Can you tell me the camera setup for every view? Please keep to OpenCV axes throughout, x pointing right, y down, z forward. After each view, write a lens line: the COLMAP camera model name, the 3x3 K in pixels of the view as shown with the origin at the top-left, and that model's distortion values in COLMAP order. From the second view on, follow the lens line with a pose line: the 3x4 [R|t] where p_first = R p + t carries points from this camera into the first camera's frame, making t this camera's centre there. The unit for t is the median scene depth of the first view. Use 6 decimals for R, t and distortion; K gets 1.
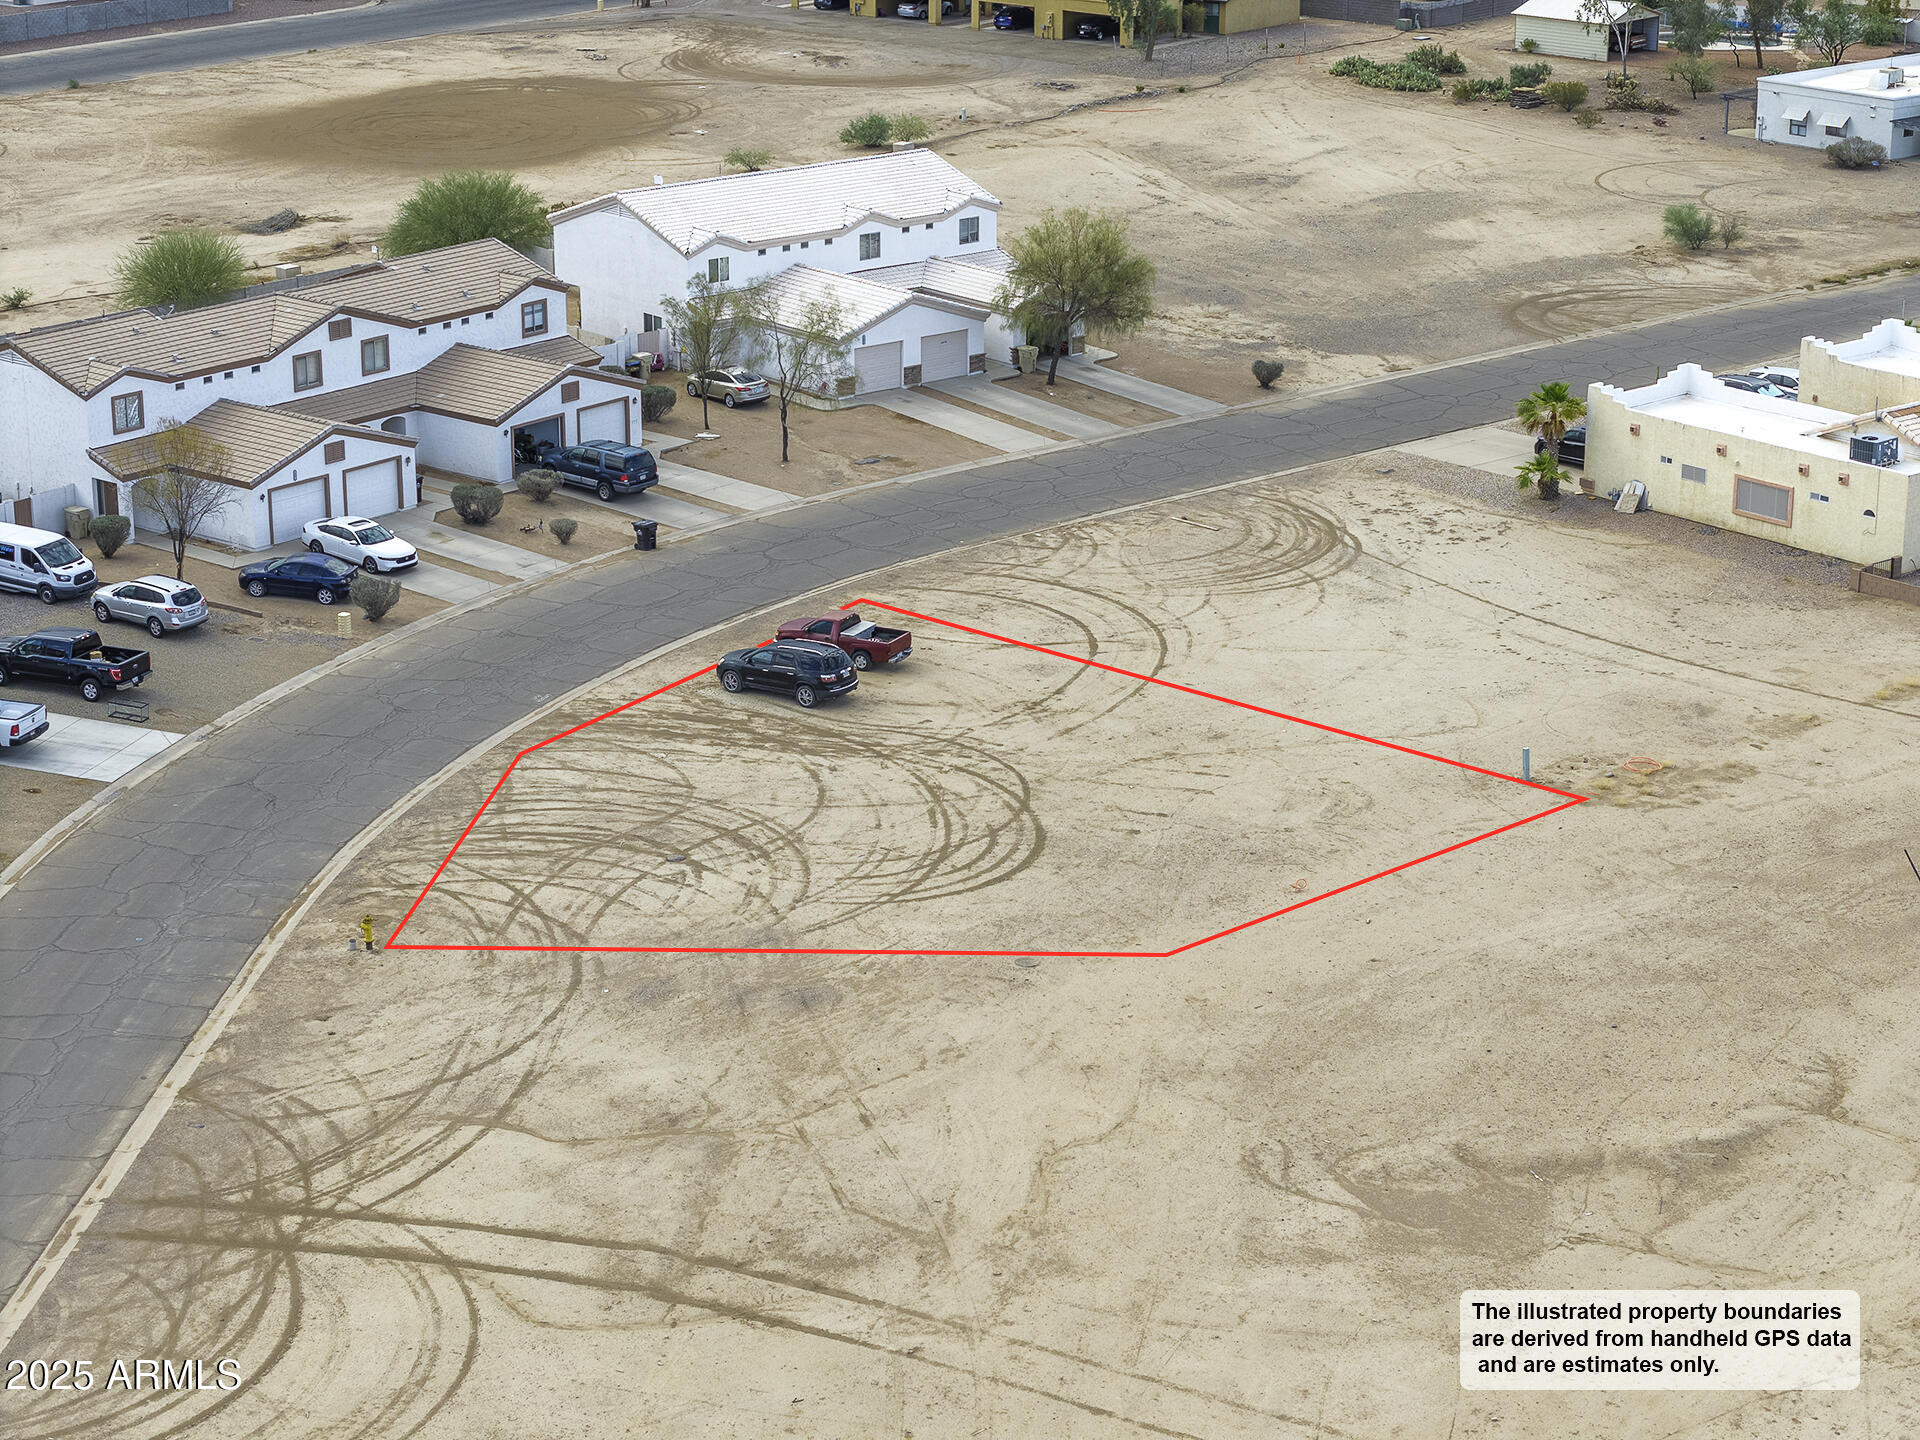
lens RADIAL K [[3792.9, 0, 960.0], [0, 3792.9, 720.0], [0, 0, 1]] dist [-0.021807, 0.082816]
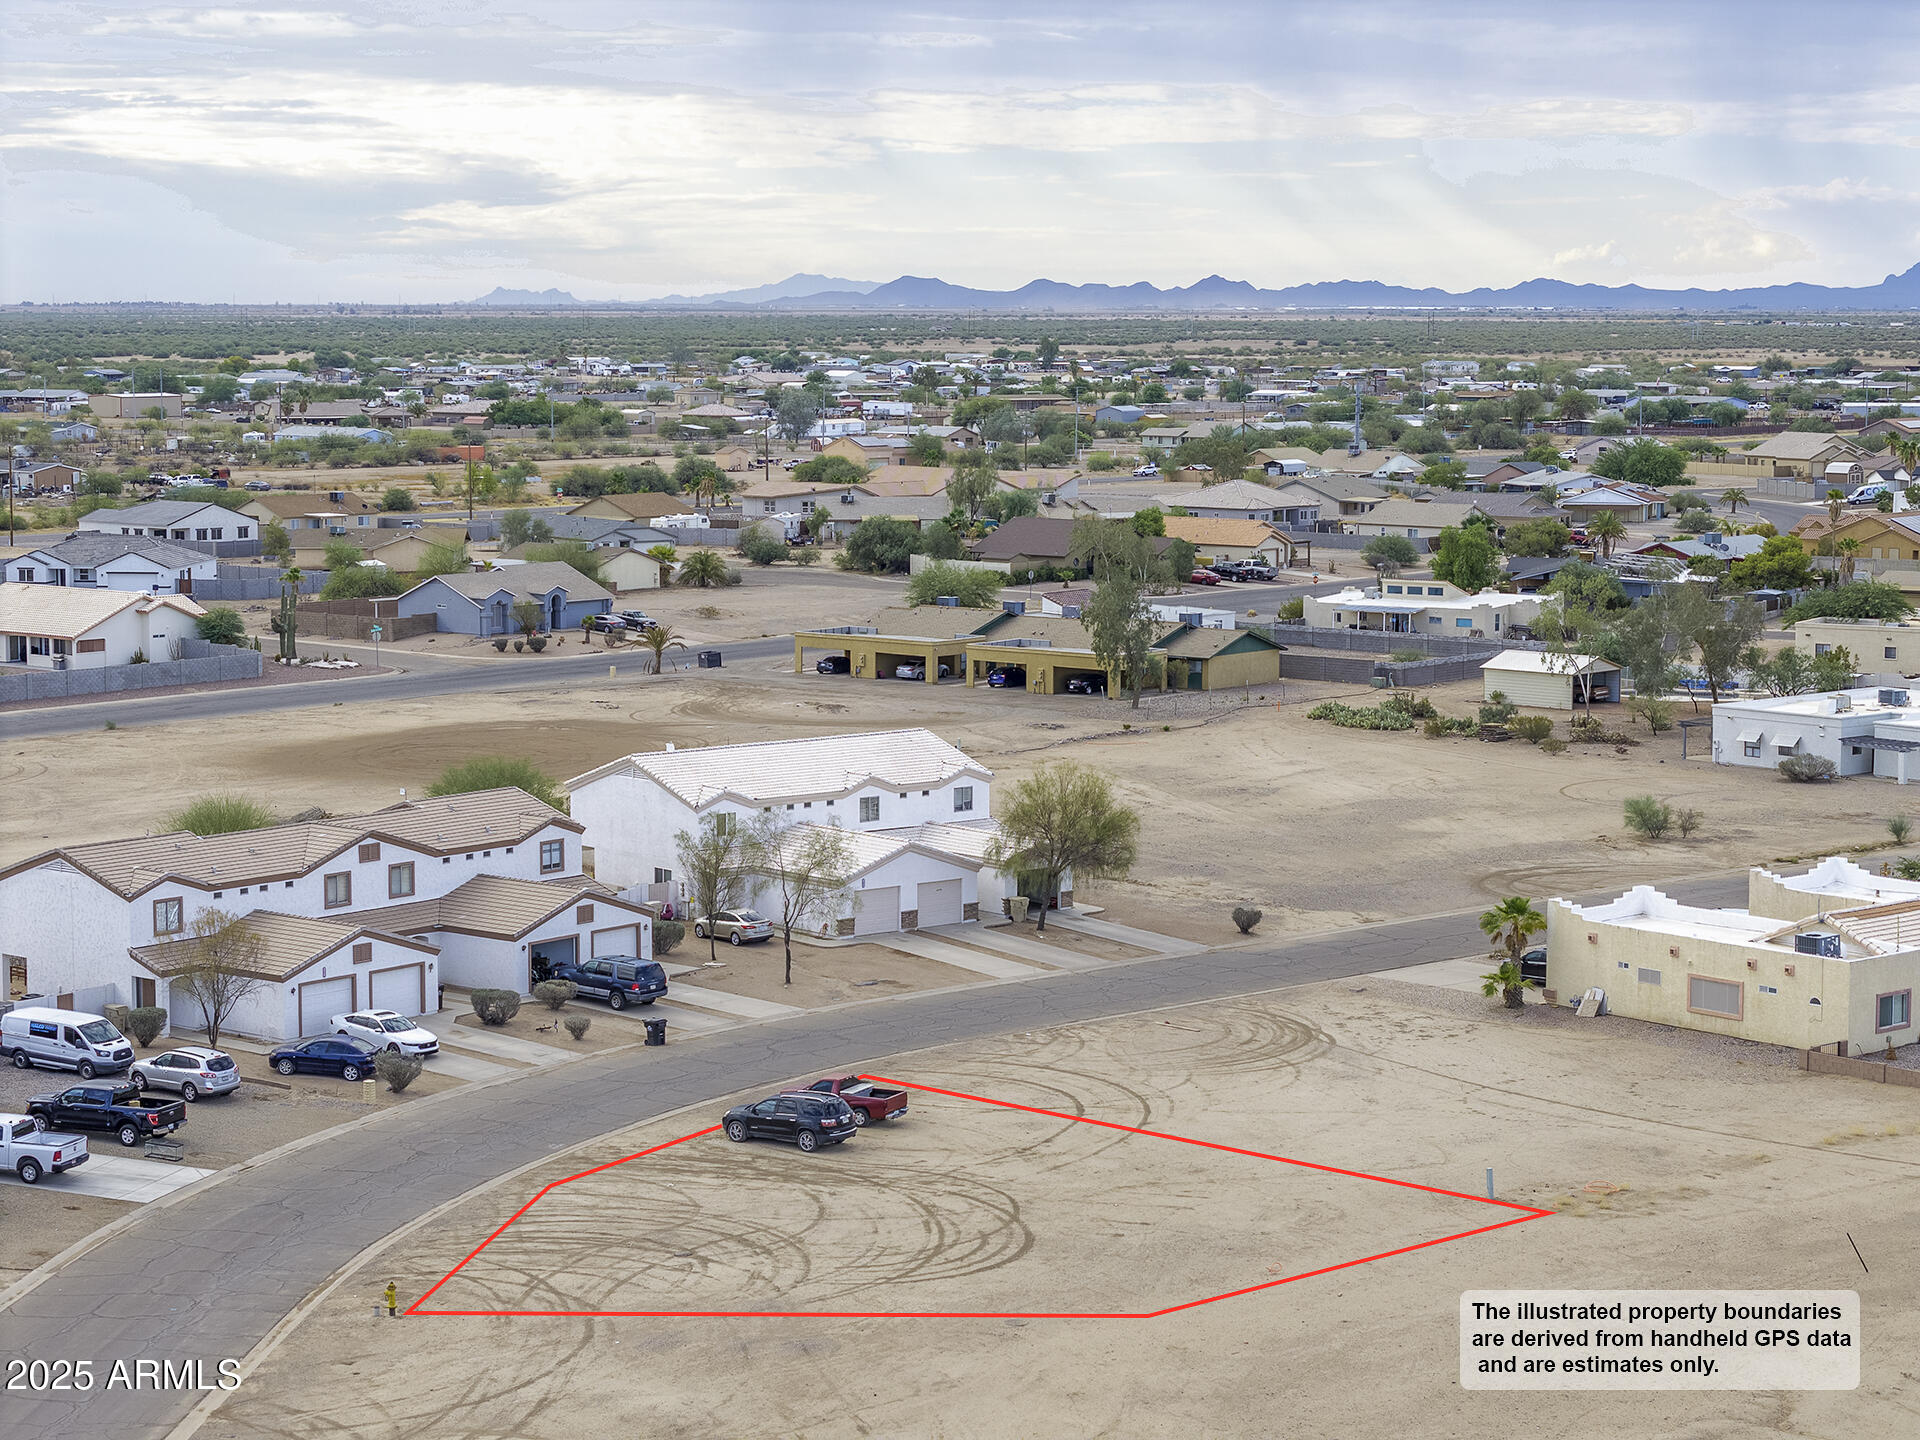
lens RADIAL K [[3792.9, 0, 960.0], [0, 3792.9, 720.0], [0, 0, 1]] dist [-0.021807, 0.082816]
pose [[1.000000, -0.000601, 0.000597, 0.001106], [0.000713, 0.977931, -0.208925, 0.087062], [-0.000458, 0.208925, 0.977931, -0.047631]]
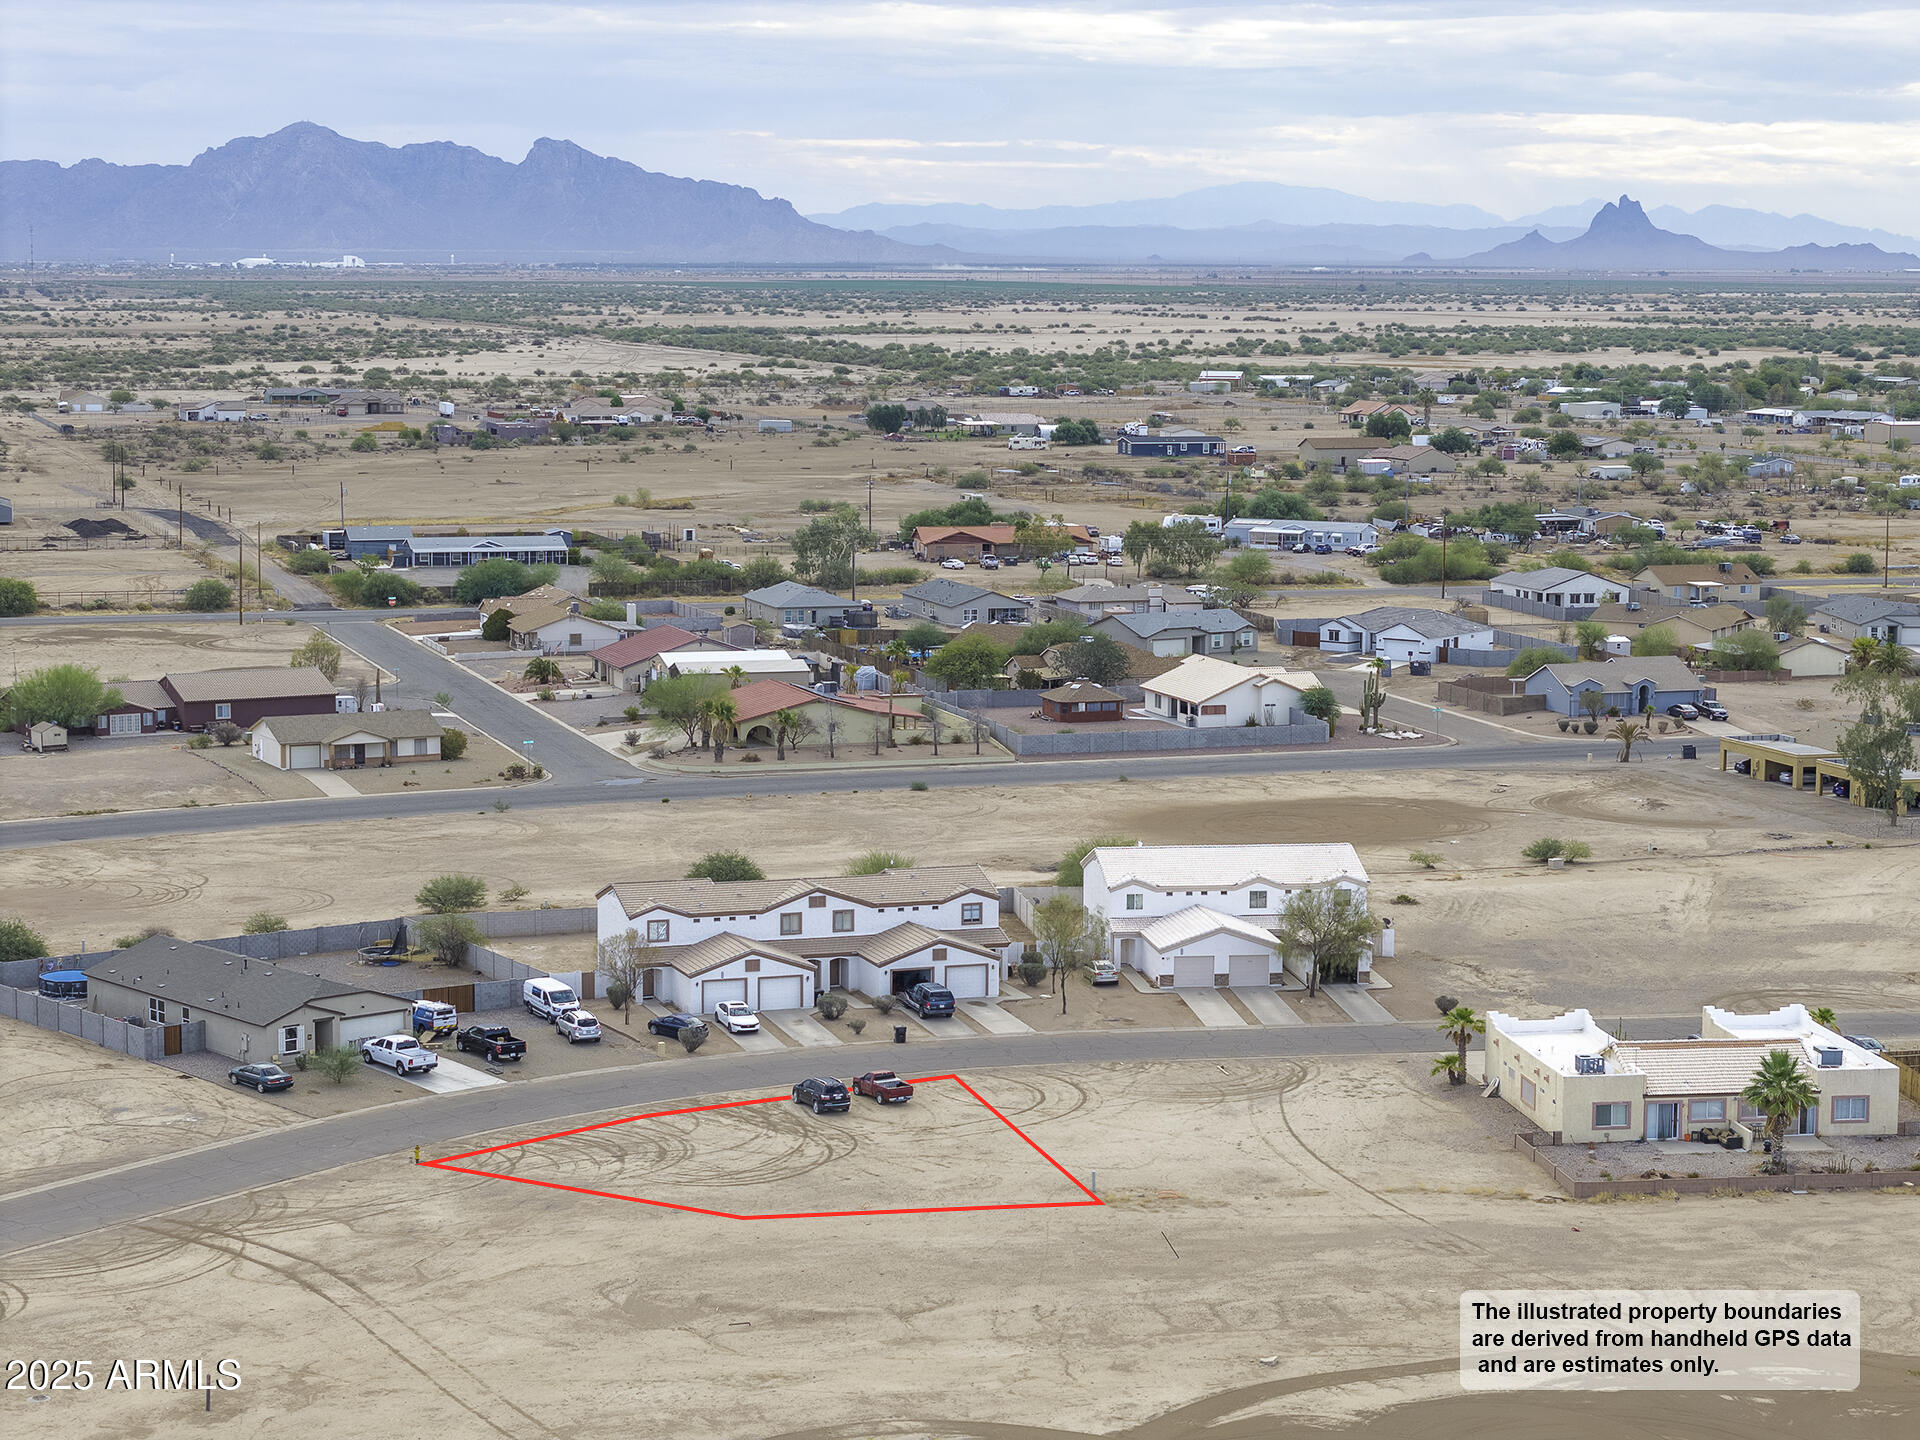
lens RADIAL K [[3792.9, 0, 960.0], [0, 3792.9, 720.0], [0, 0, 1]] dist [-0.021807, 0.082816]
pose [[0.849801, 0.065720, -0.522990, 0.793229], [-0.168734, 0.973904, -0.151791, 0.063972], [0.499366, 0.217239, 0.838714, -0.396336]]
